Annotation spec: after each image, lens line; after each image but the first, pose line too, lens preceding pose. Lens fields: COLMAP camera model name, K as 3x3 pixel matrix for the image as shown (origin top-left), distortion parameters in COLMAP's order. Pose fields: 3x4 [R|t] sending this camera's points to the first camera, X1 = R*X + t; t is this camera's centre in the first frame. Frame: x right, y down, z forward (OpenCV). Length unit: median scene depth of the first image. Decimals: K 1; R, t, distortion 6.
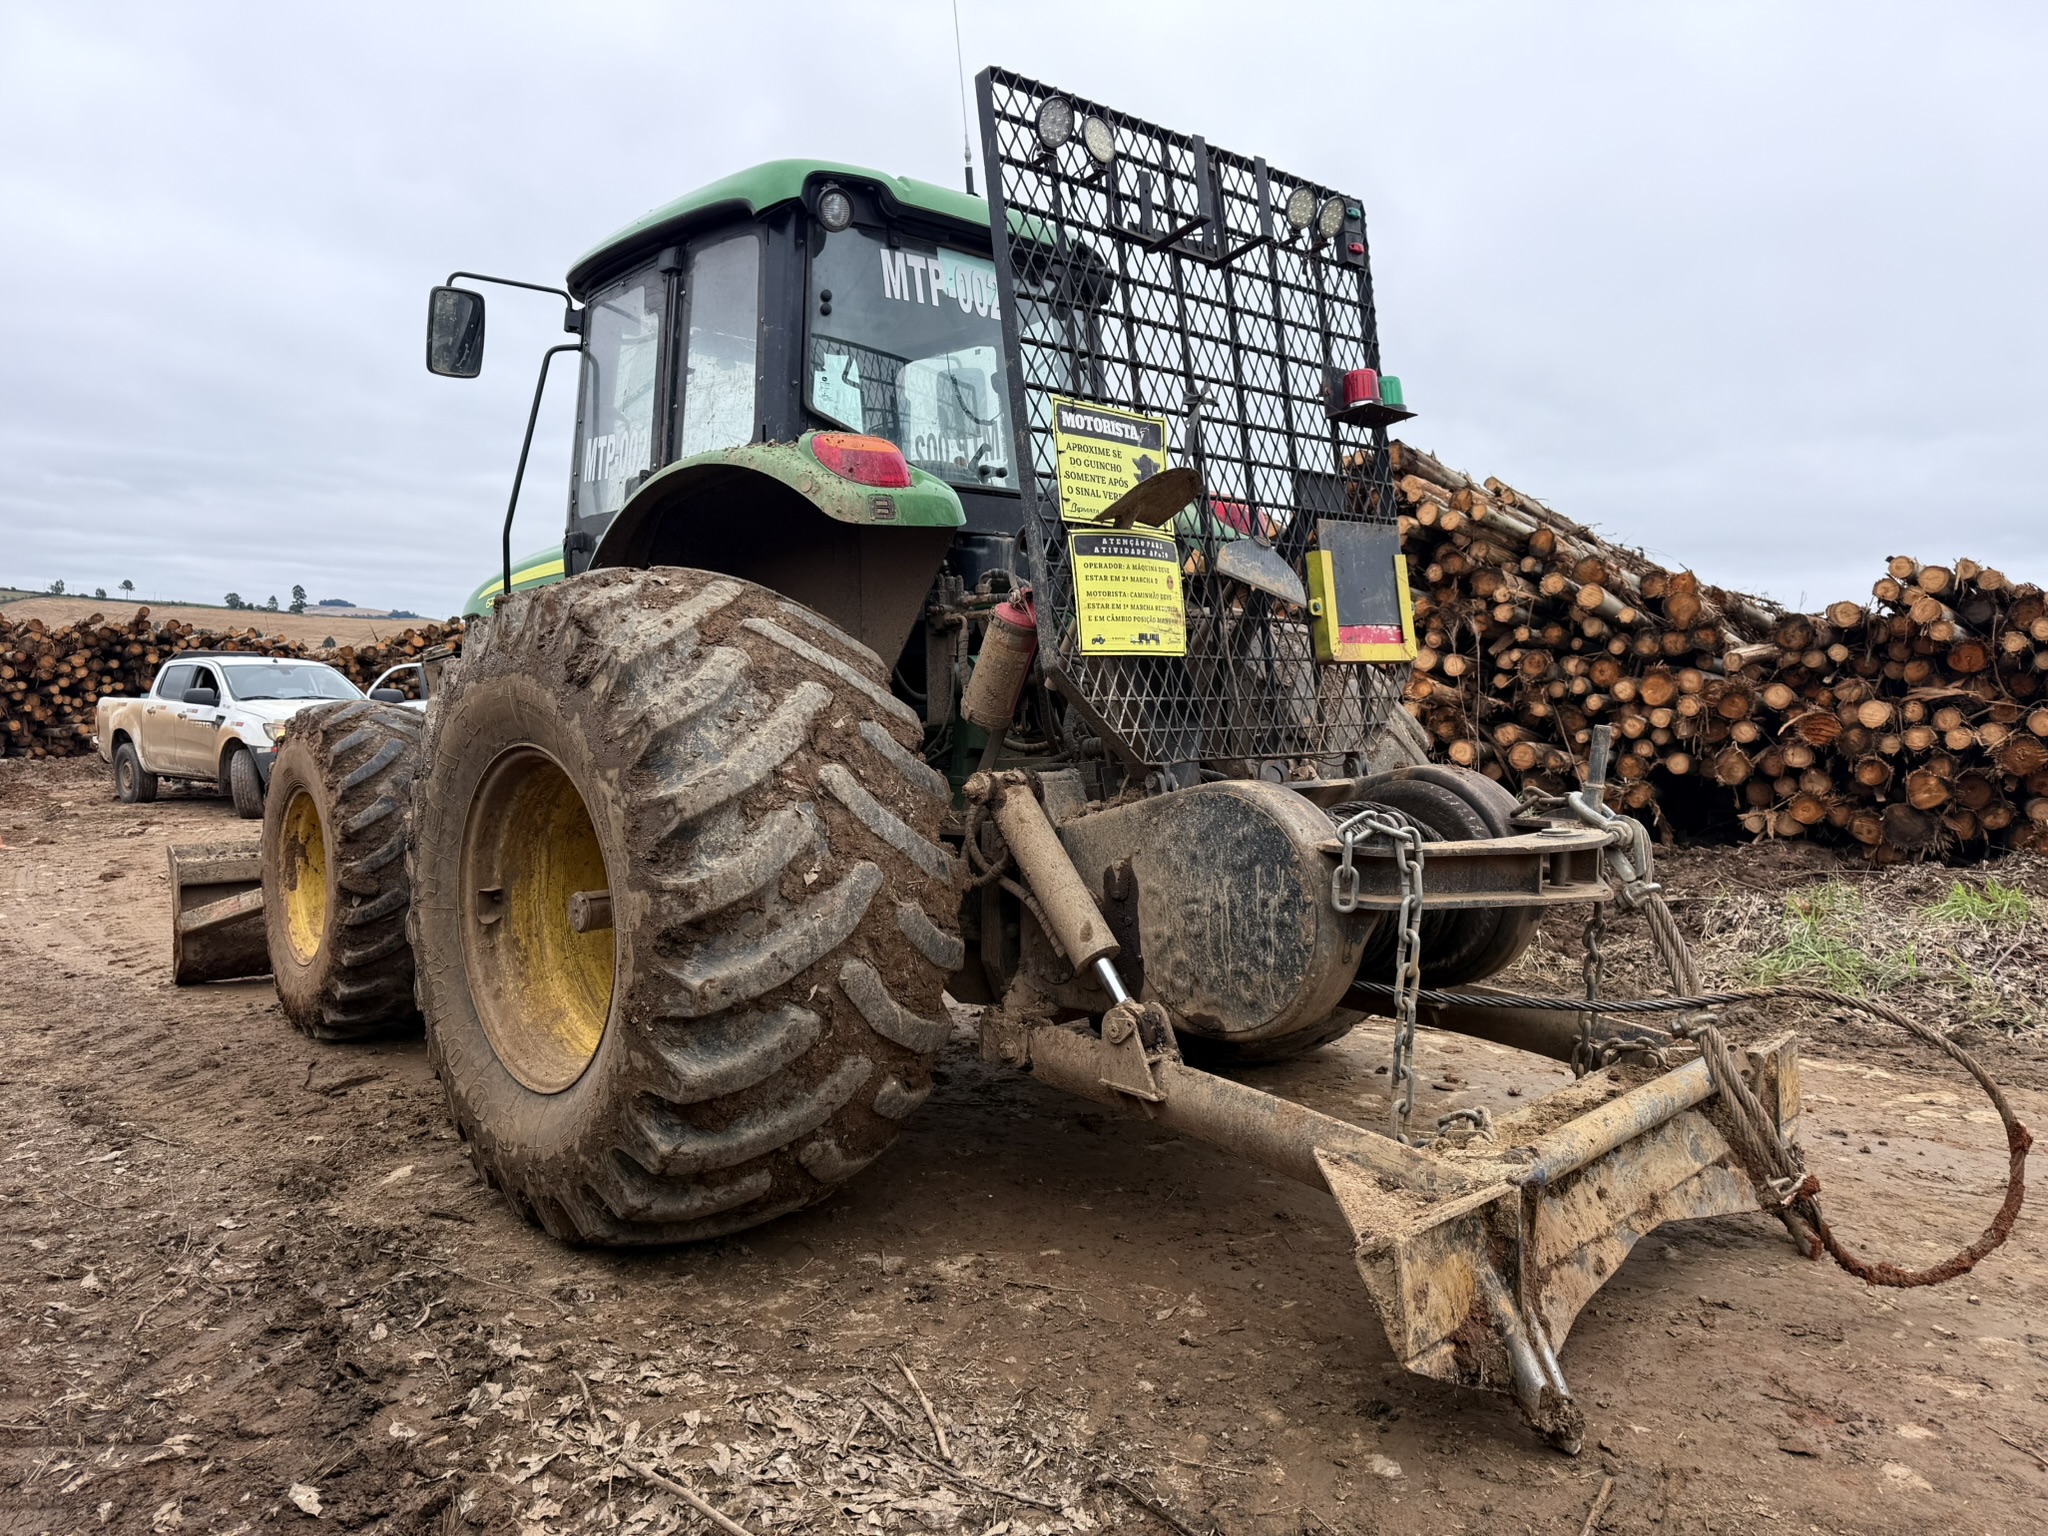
lens RADIAL K [[1456.4, 0, 1024.0], [0, 1456.4, 768.0], [0, 0, 1]] dist [0.087141, -0.094464]
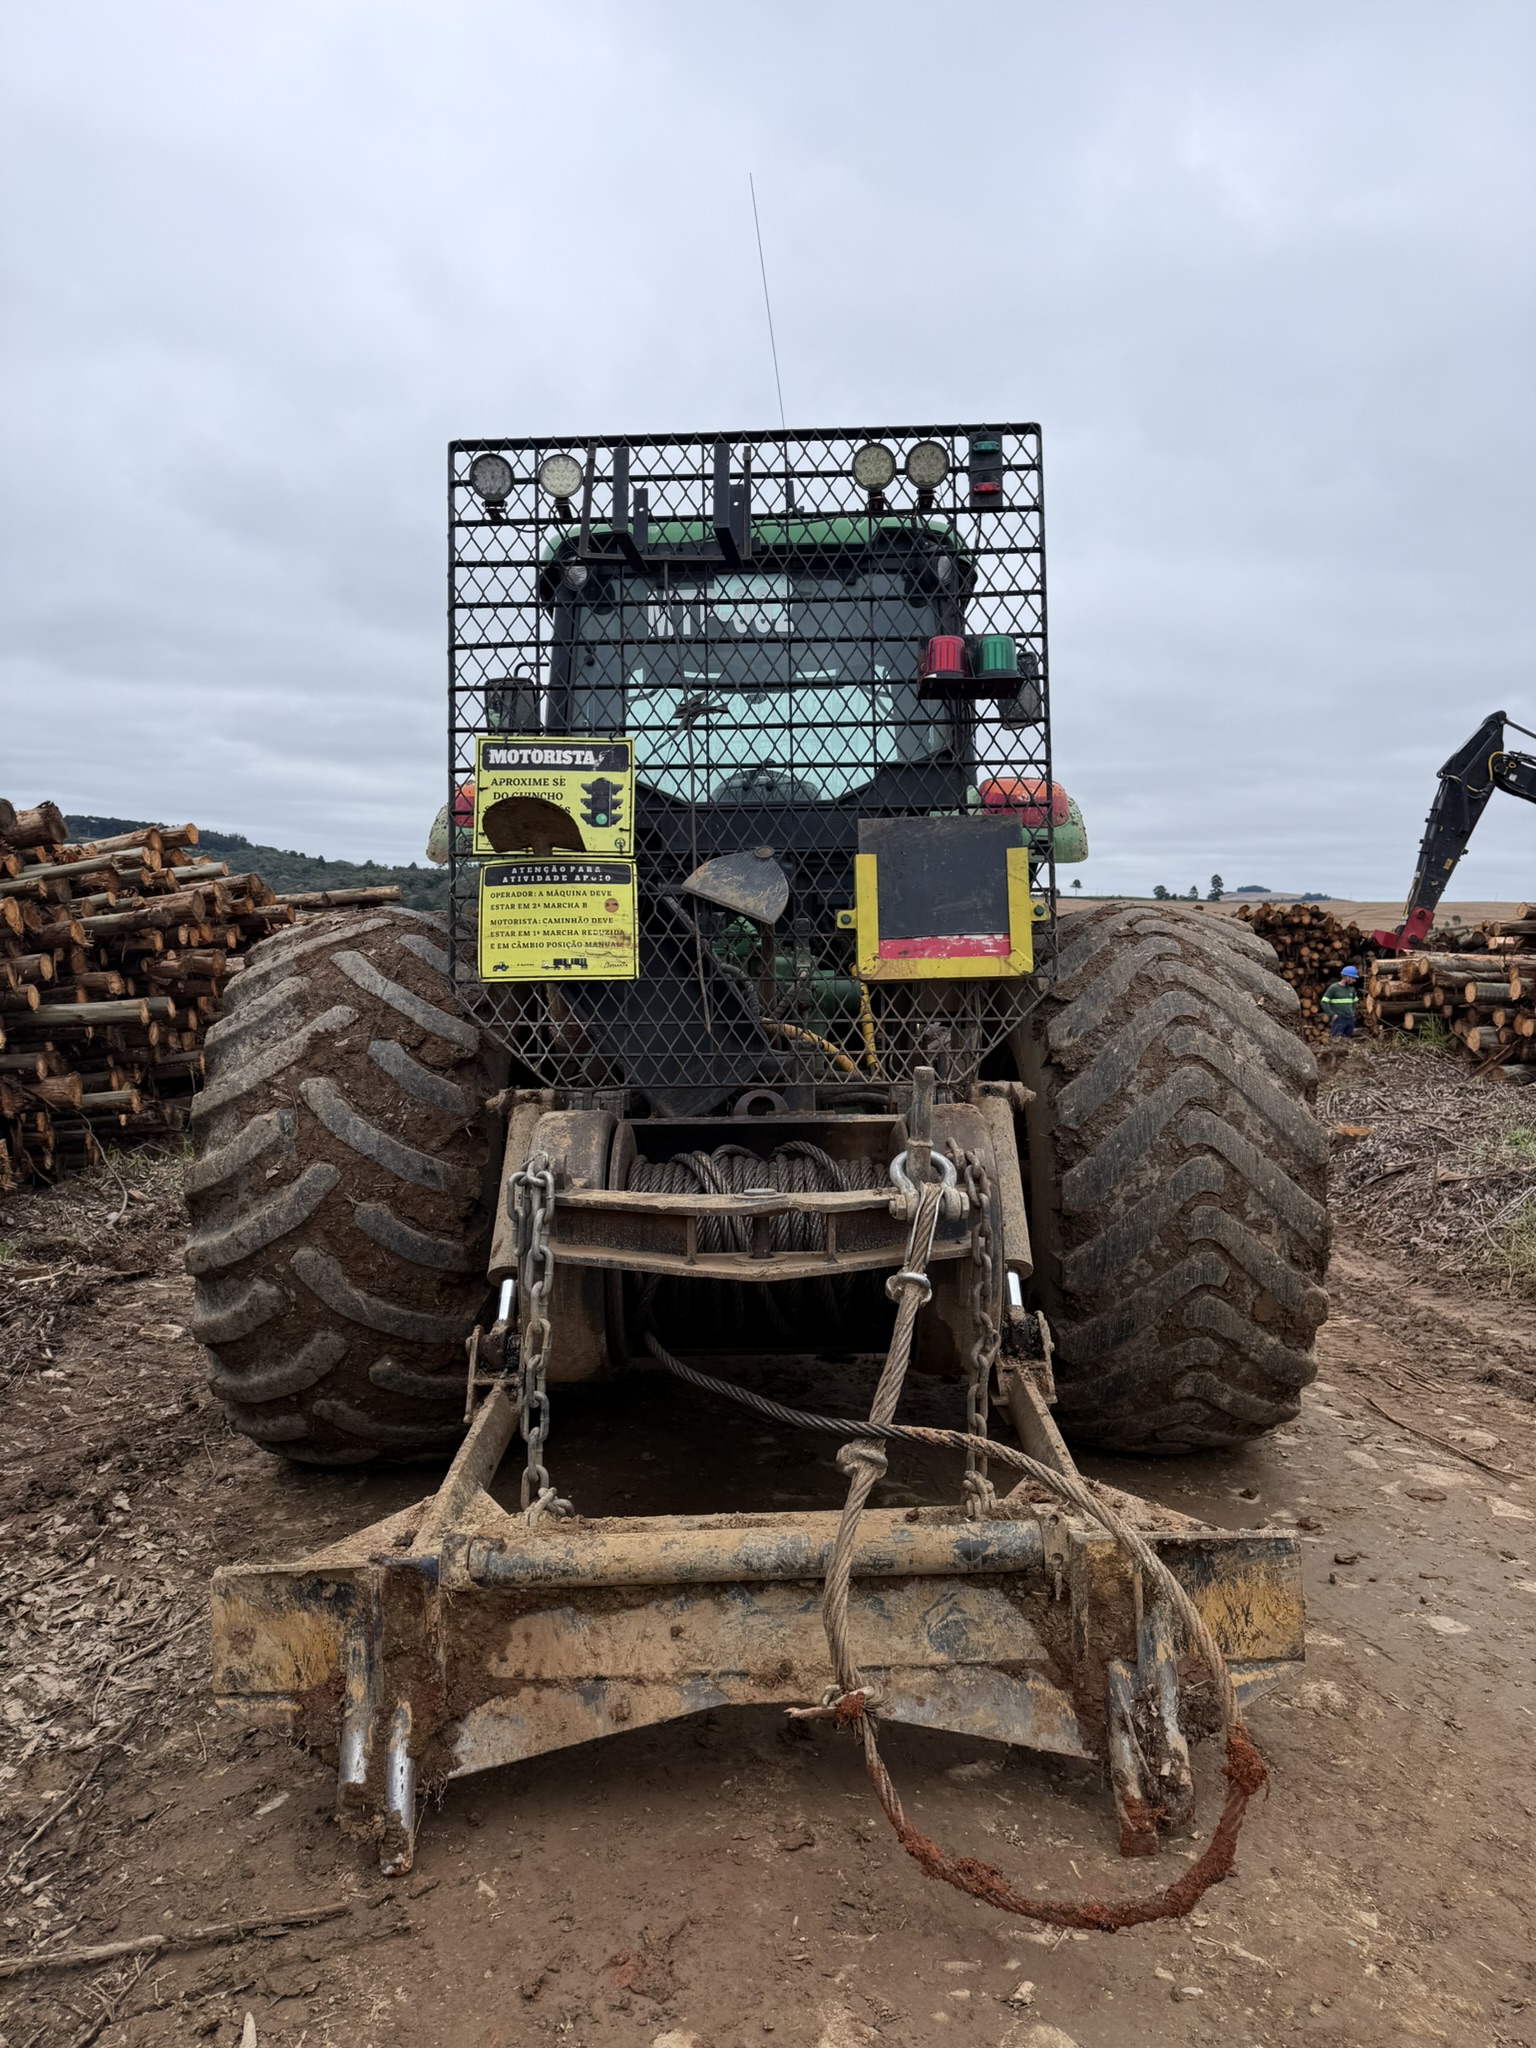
lens RADIAL K [[1448.0, 0, 768.0], [0, 1448.0, 1024.0], [0, 0, 1]] dist [0.163674, -0.354586]
pose [[0.717787, 0.014571, -0.696111, 0.906326], [-0.028015, 0.999576, -0.007964, -0.044348], [0.695699, 0.025218, 0.717890, 0.391692]]
